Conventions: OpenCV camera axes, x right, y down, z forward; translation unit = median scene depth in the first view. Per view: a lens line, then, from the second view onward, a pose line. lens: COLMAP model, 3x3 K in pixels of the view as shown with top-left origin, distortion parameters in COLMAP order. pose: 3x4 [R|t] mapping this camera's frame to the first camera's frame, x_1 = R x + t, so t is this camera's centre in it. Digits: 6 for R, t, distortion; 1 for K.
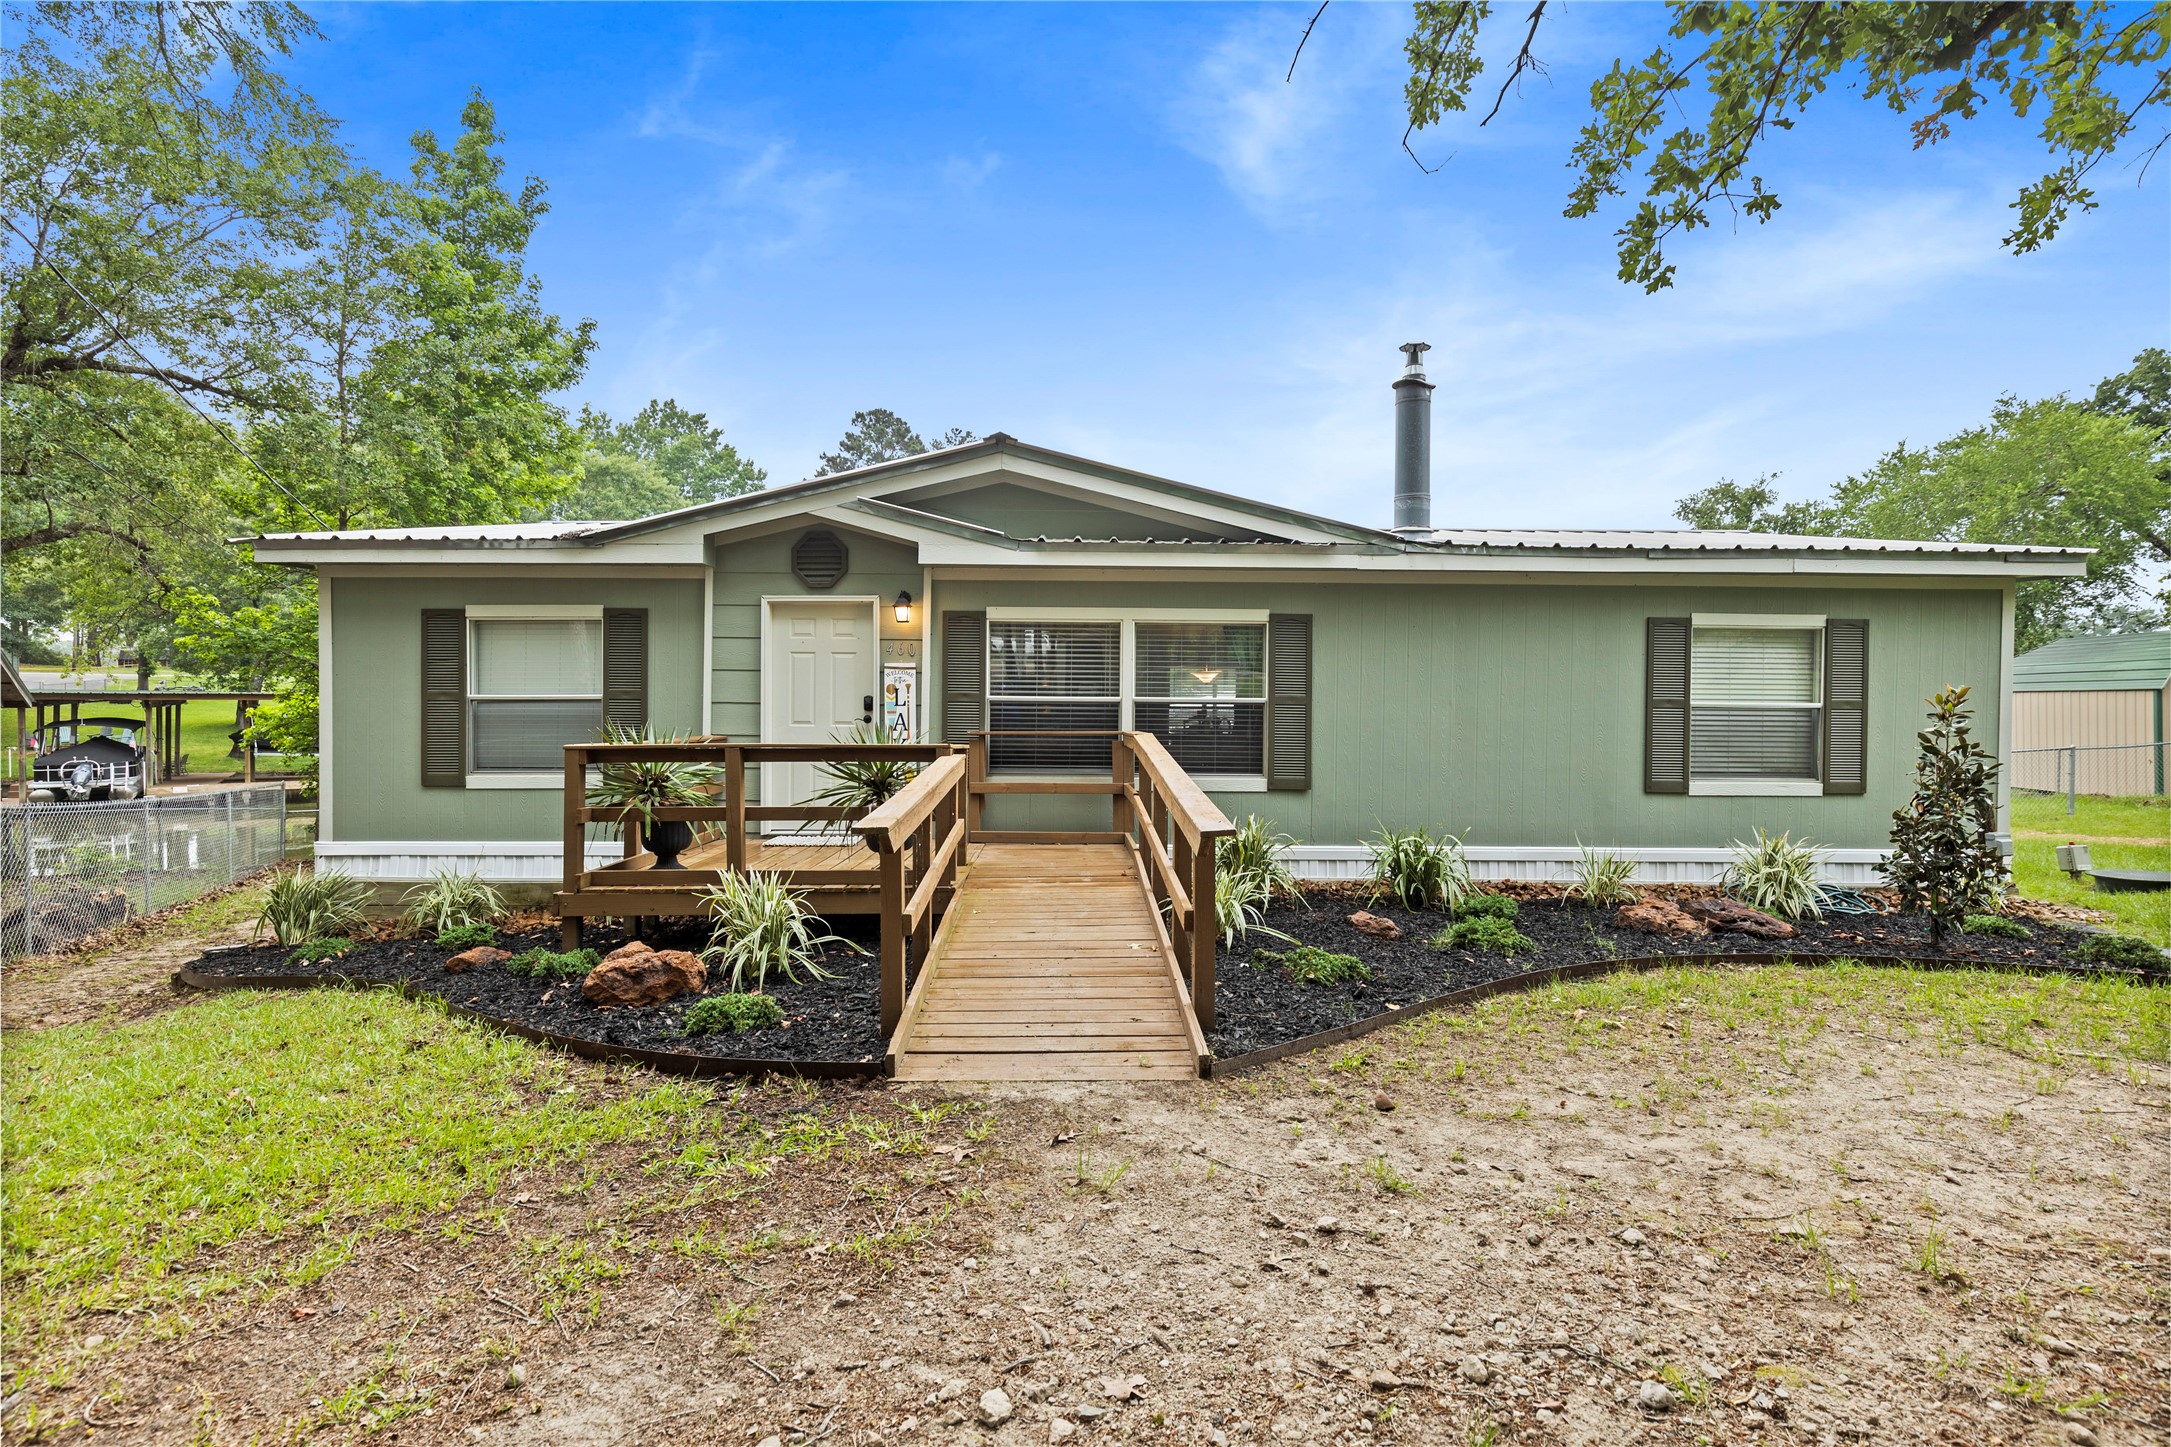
lens RADIAL K [[1006.6, 0, 1087.4], [0, 1006.6, 723.3], [0, 0, 1]] dist [-0.010779, -0.000053]
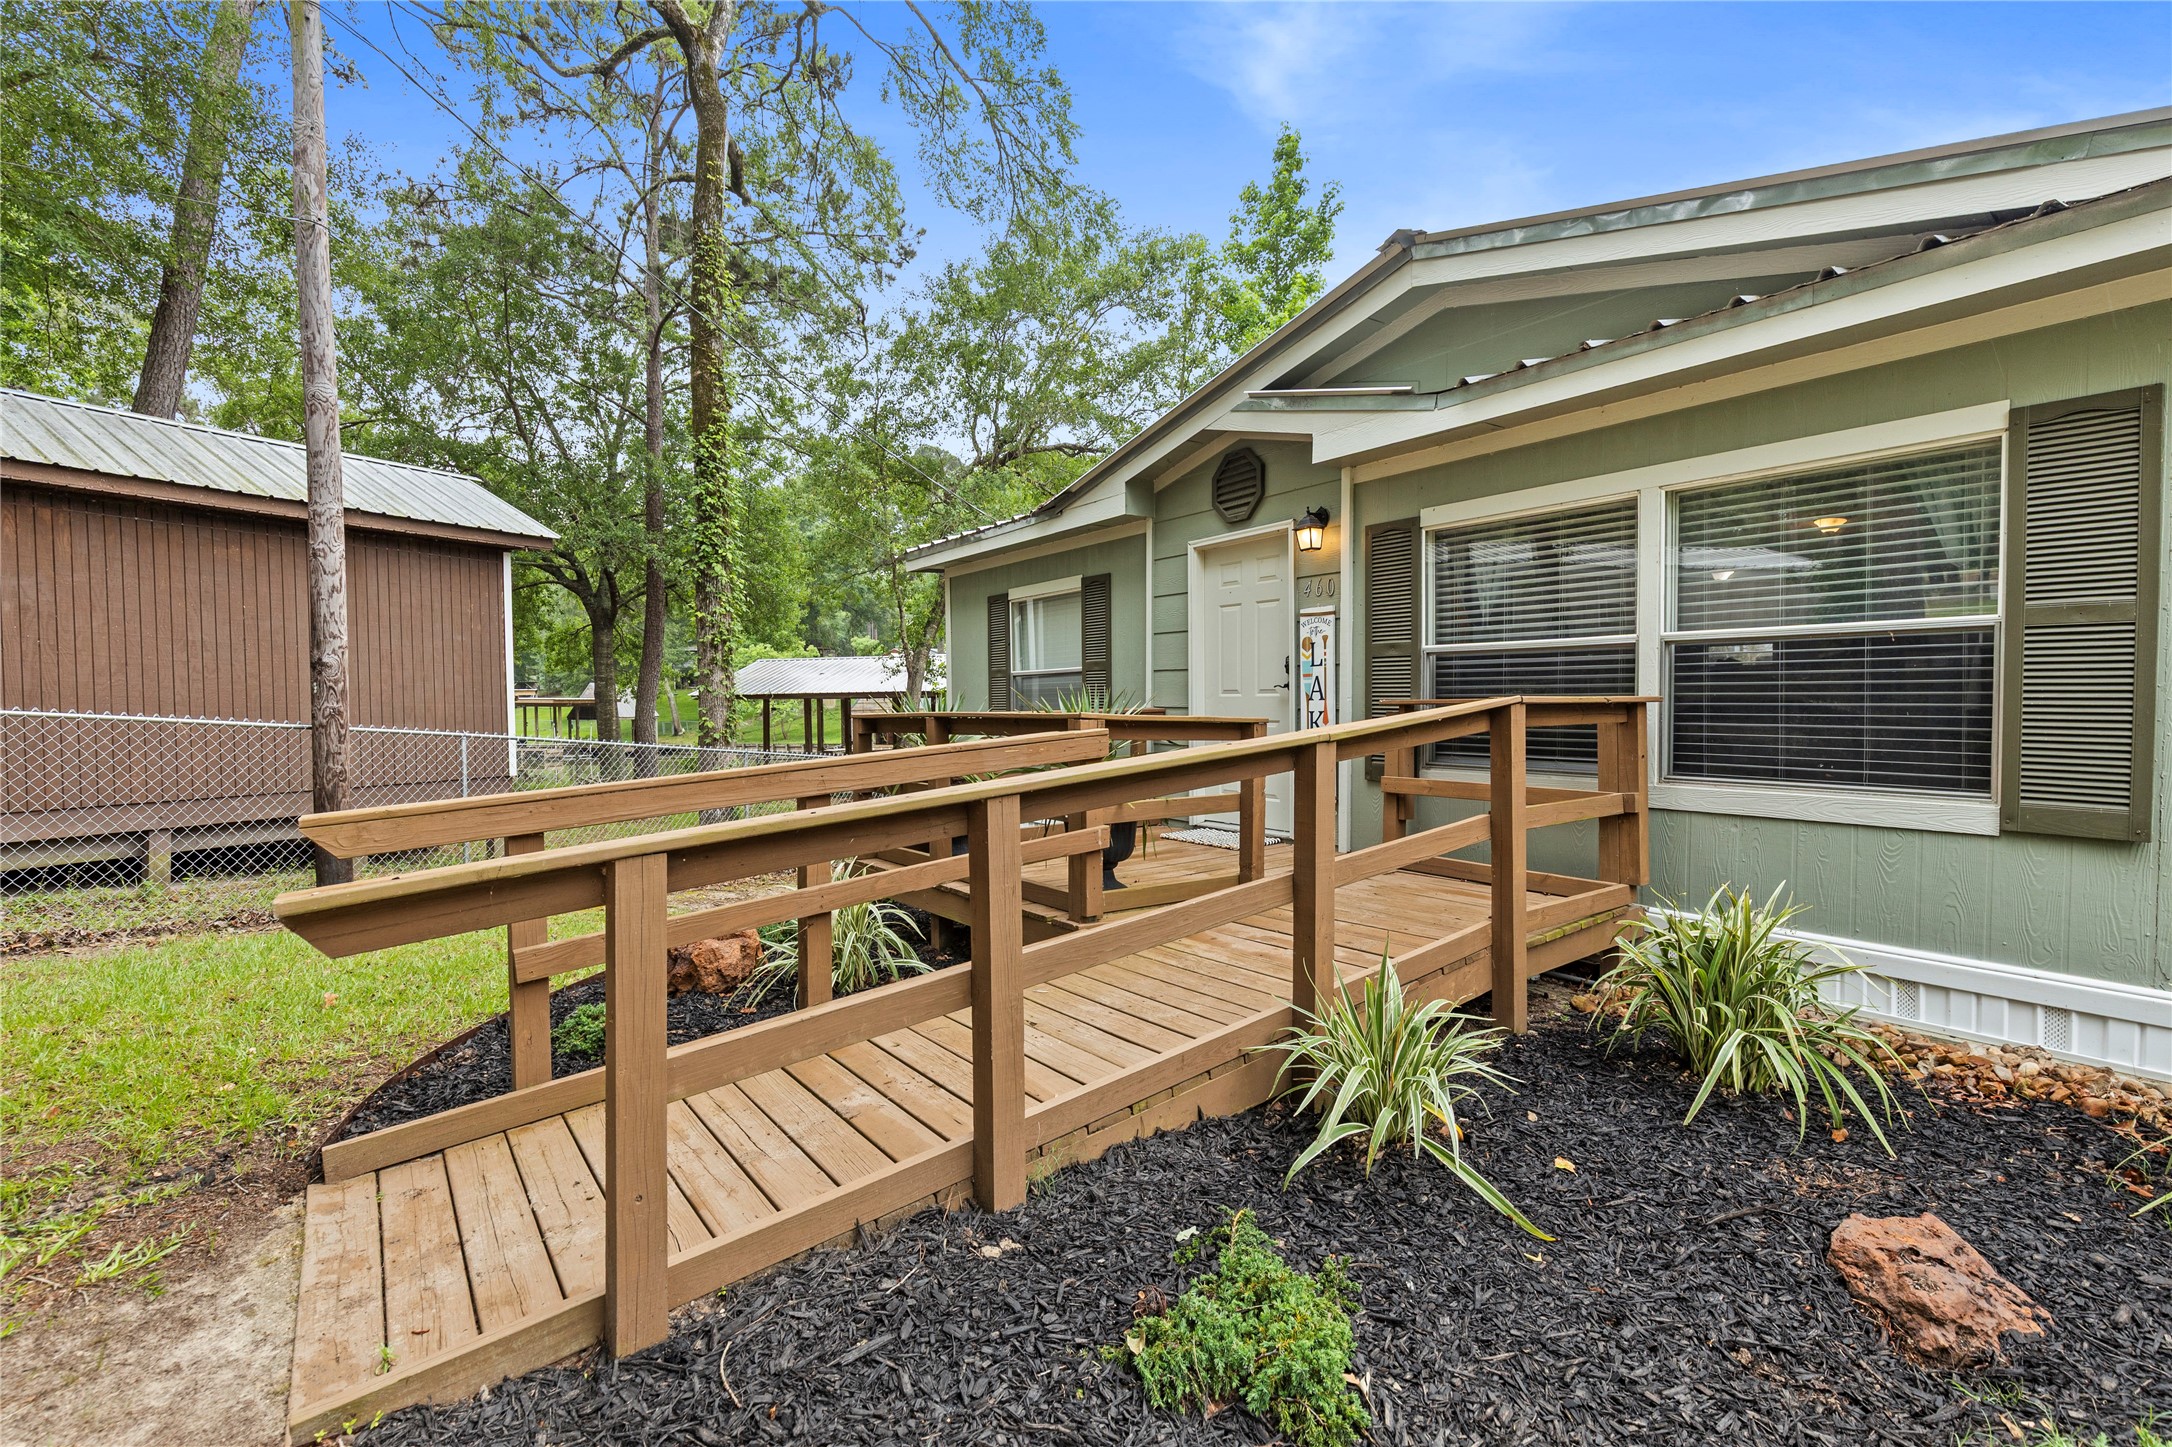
lens RADIAL K [[964.3, 0, 1088.1], [0, 964.3, 721.9], [0, 0, 1]] dist [0.004628, -0.000862]
pose [[0.585963, 0.006796, -0.810309, 0.283164], [0.004837, 0.999918, 0.011884, 0.013871], [0.810324, -0.010883, 0.585882, 0.455818]]
